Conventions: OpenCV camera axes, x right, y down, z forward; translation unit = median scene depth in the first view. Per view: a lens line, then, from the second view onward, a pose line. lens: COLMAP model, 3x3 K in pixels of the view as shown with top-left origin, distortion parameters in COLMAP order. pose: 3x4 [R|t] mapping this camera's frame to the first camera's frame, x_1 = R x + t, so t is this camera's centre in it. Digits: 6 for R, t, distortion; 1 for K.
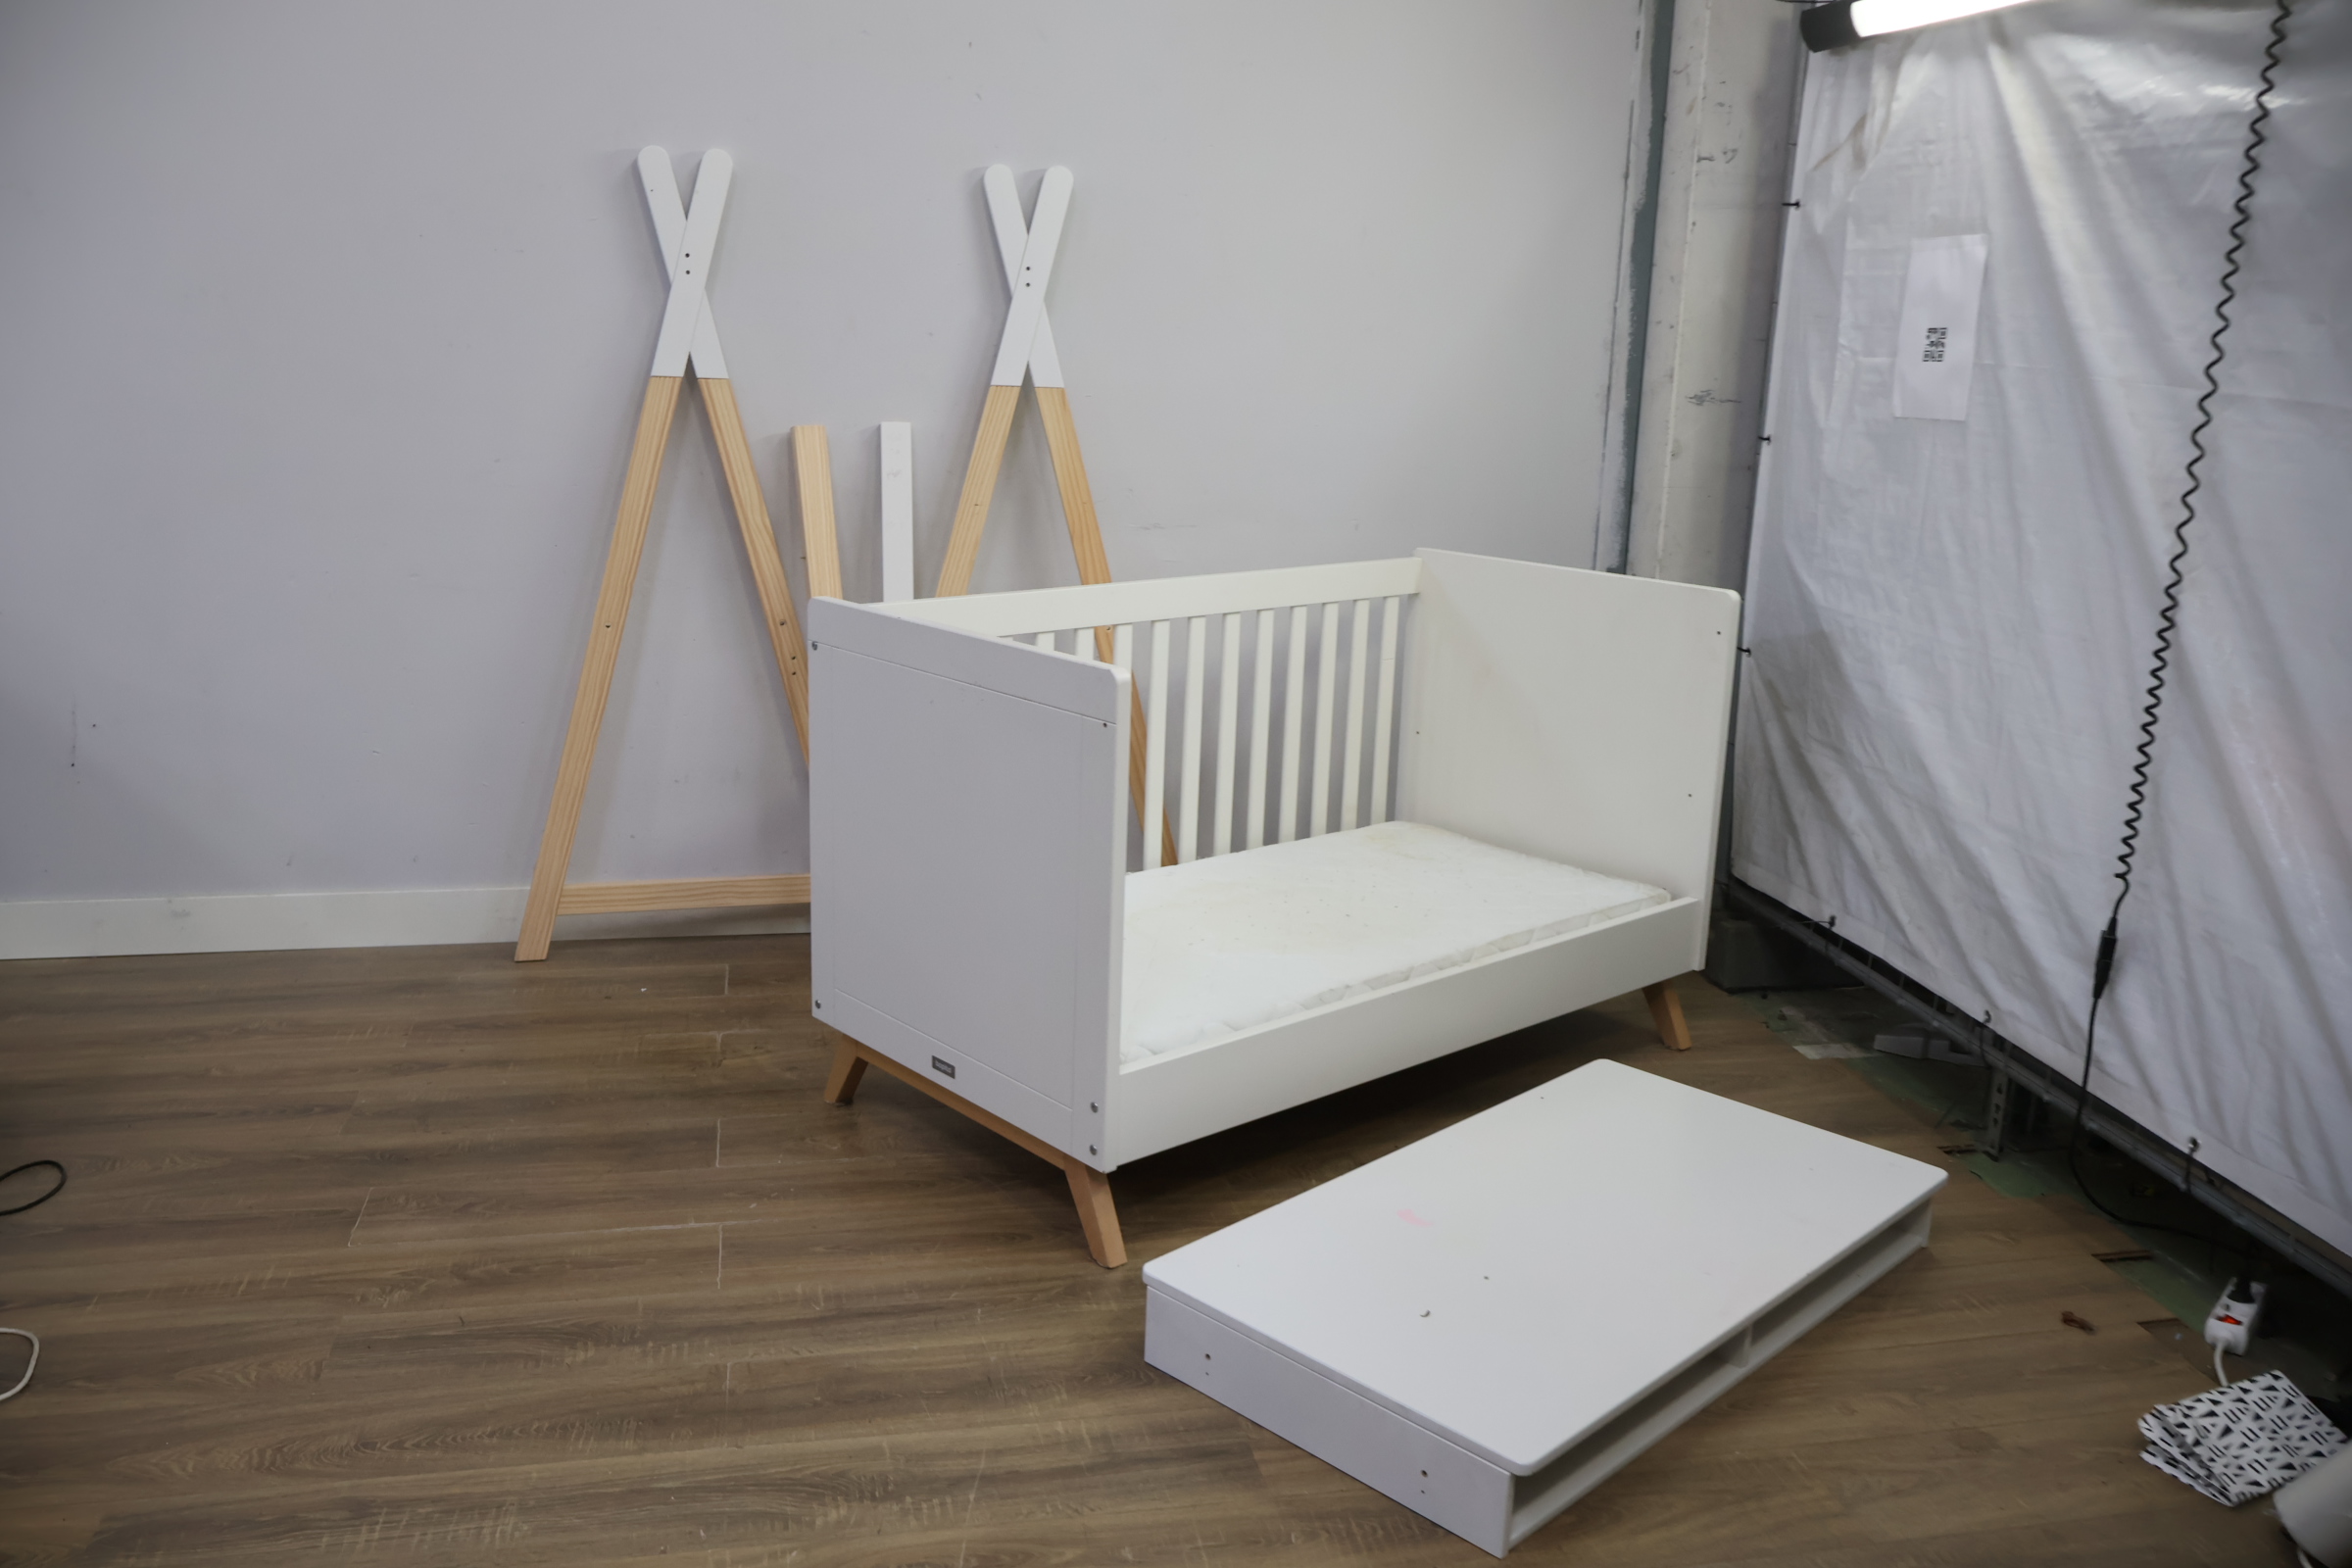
lens RADIAL K [[1986.4, 0, 1172.3], [0, 1986.4, 788.1], [0, 0, 1]] dist [-0.002176, -0.001850]
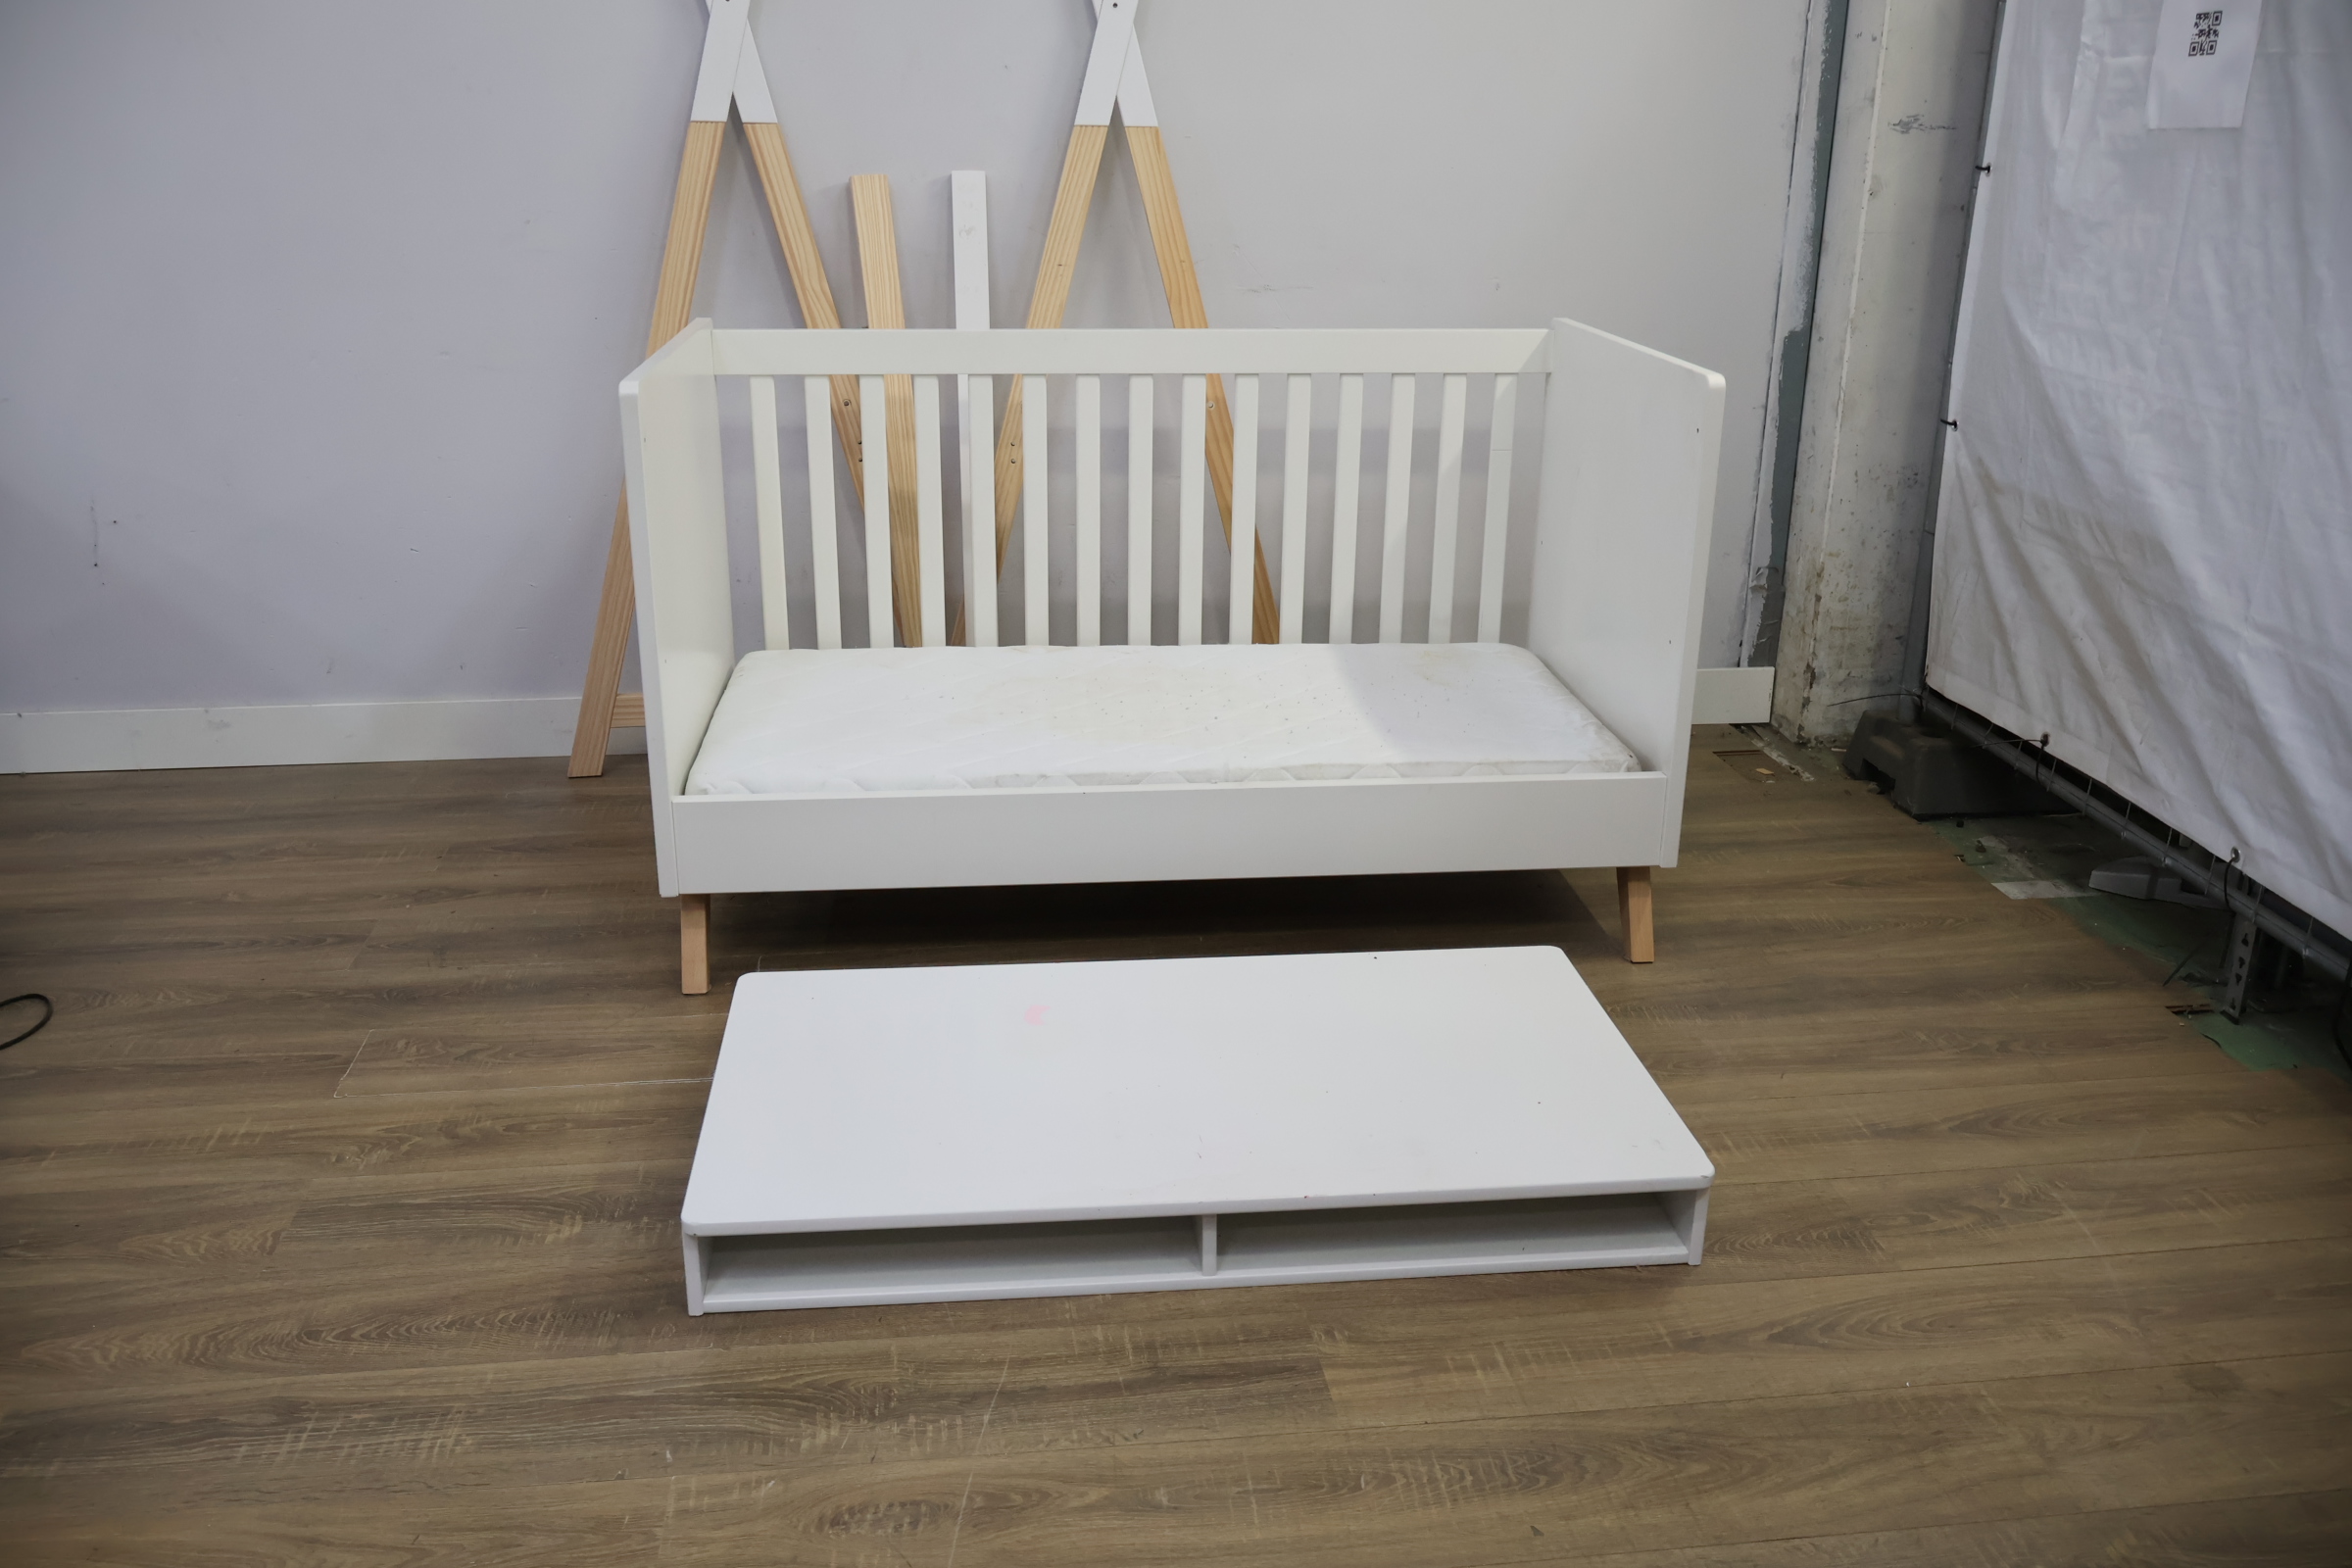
lens RADIAL K [[1981.3, 0, 1172.1], [0, 1981.3, 784.2], [0, 0, 1]] dist [-0.009263, 0.006910]
pose [[0.996193, 0.005389, -0.087014, 0.034912], [0.002917, 0.995468, 0.095052, 0.004377], [0.087131, -0.094944, 0.991662, 0.132480]]
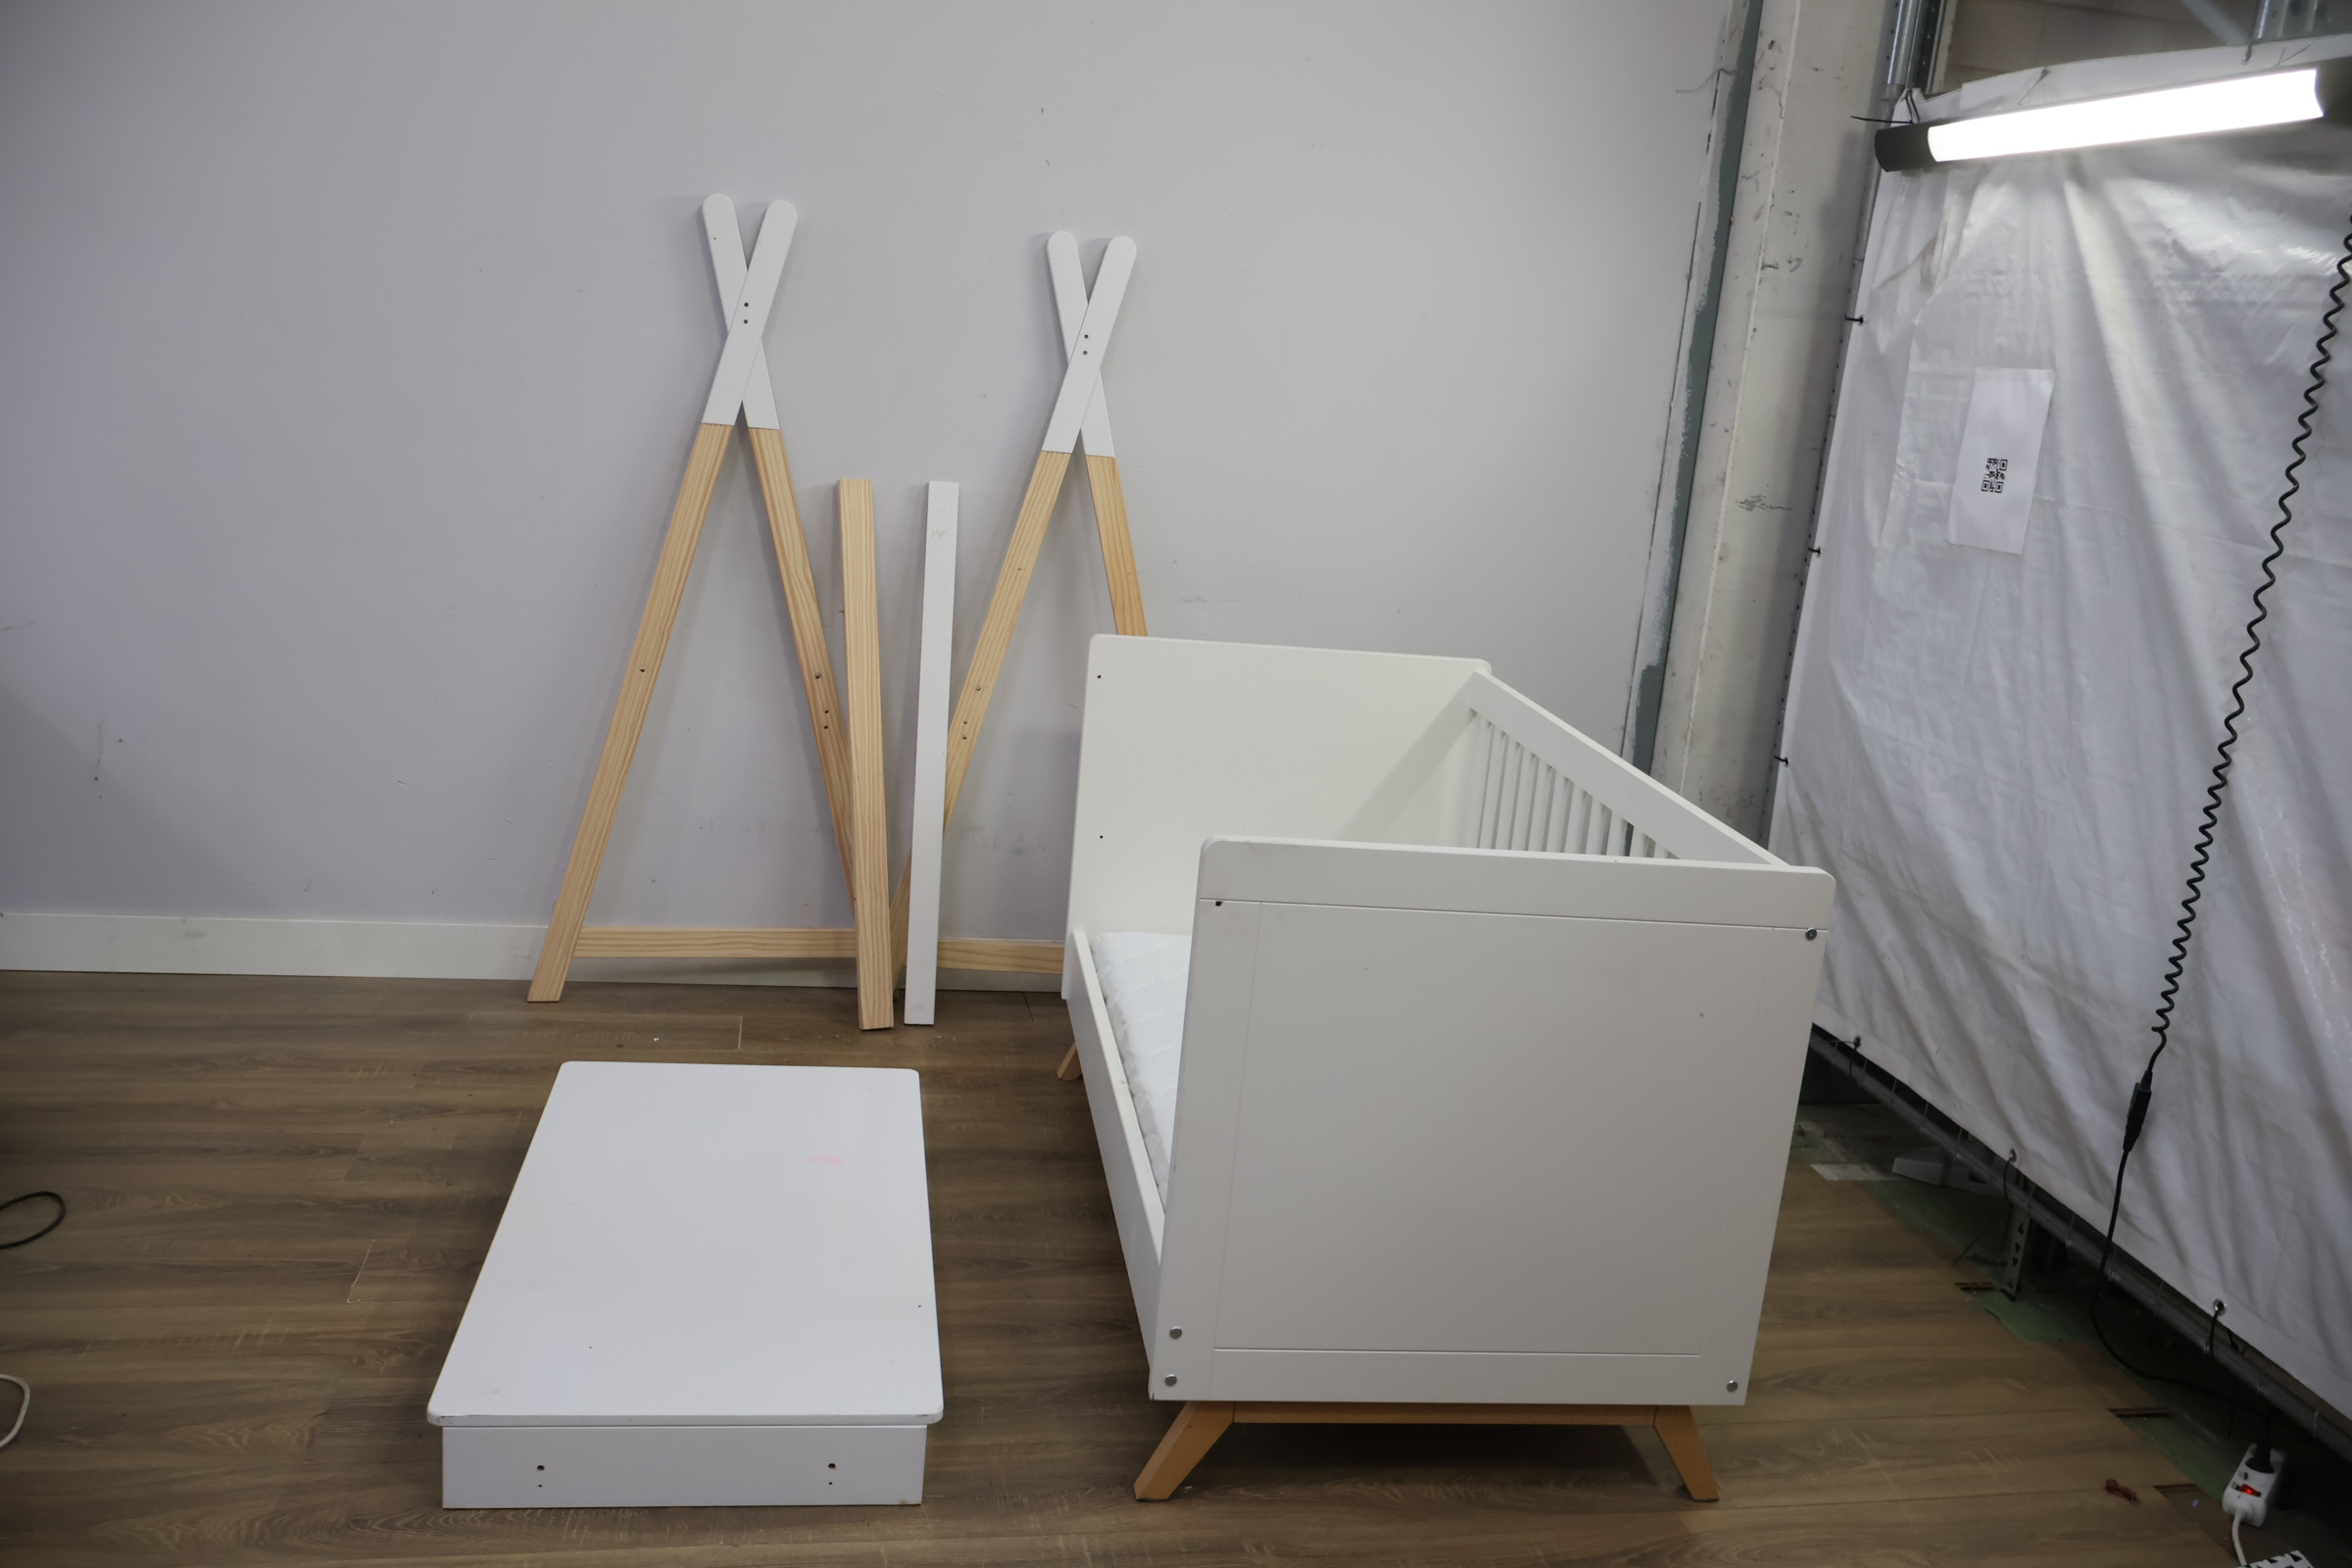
lens RADIAL K [[1987.9, 0, 1185.3], [0, 1987.9, 782.9], [0, 0, 1]] dist [-0.009711, 0.009684]
pose [[0.998281, 0.058564, 0.002132, -0.014345], [-0.058524, 0.998169, -0.015312, -0.030645], [-0.003025, 0.015161, 0.999880, 0.007996]]
